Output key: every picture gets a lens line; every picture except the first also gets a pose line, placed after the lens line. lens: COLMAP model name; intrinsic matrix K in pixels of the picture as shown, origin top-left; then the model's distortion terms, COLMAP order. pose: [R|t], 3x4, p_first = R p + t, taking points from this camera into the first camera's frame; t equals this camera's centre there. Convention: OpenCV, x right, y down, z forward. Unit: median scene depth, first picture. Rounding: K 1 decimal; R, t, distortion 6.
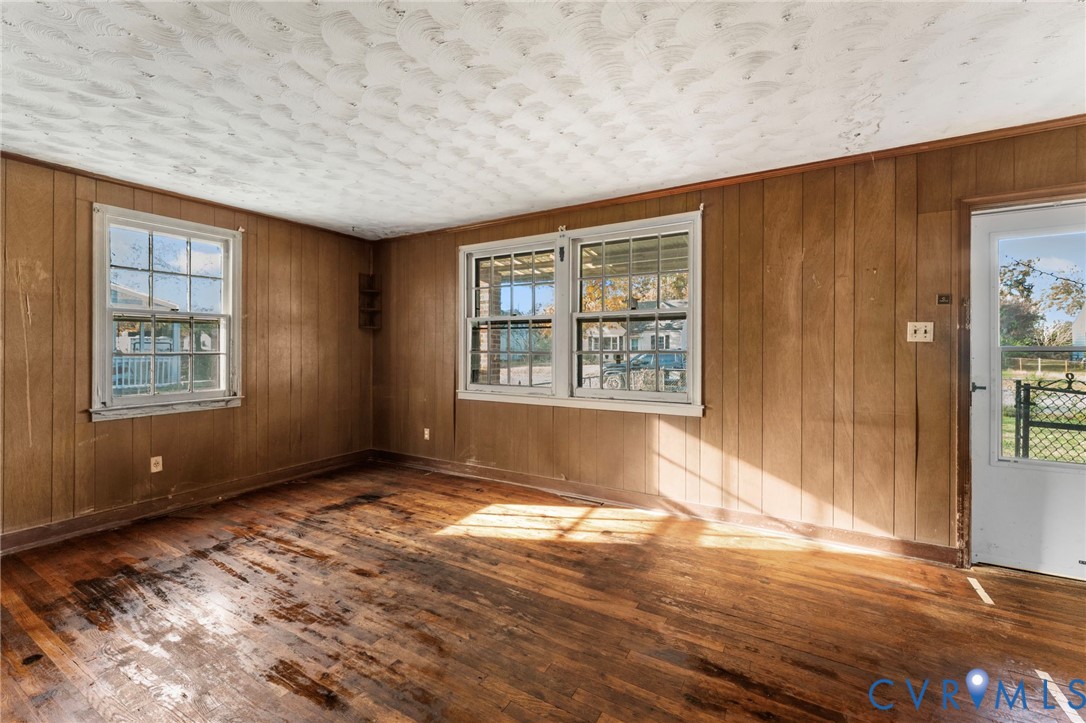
lens RADIAL K [[439.6, 0, 542.3], [0, 439.6, 352.1], [0, 0, 1]] dist [0.001236, -0.000131]
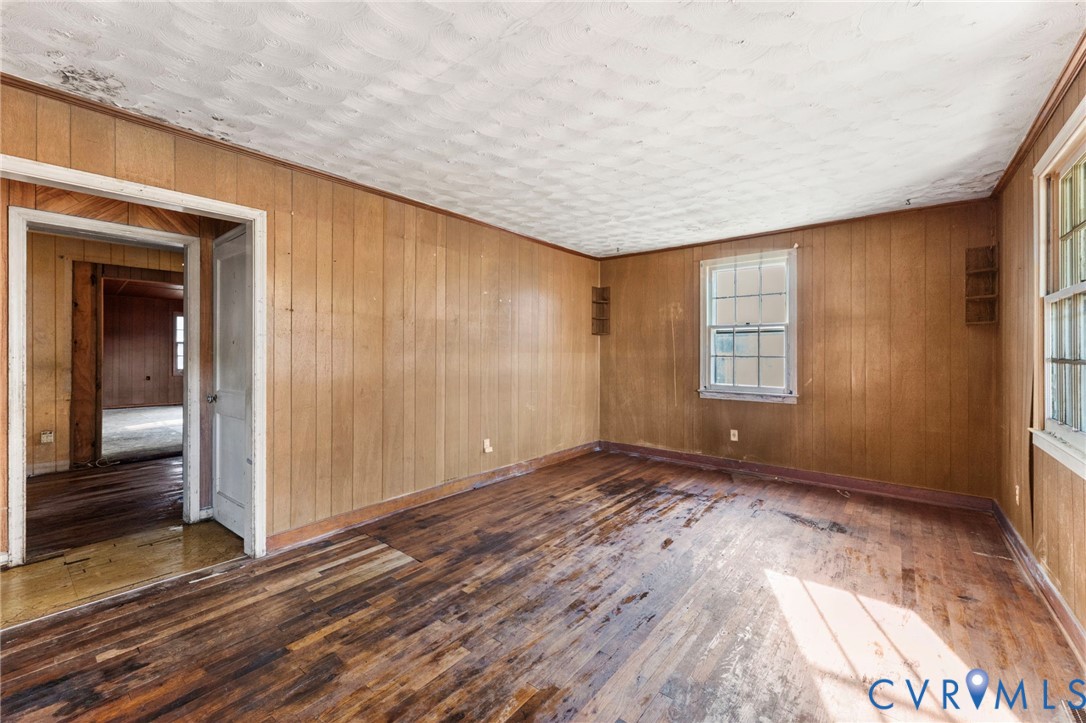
lens RADIAL K [[439.6, 0, 542.3], [0, 439.6, 352.1], [0, 0, 1]] dist [0.001236, -0.000131]
pose [[-0.151722, 0.005452, -0.988408, 0.606617], [-0.008513, 0.999940, 0.006822, -0.013151], [0.988387, 0.009450, -0.151666, 0.630535]]
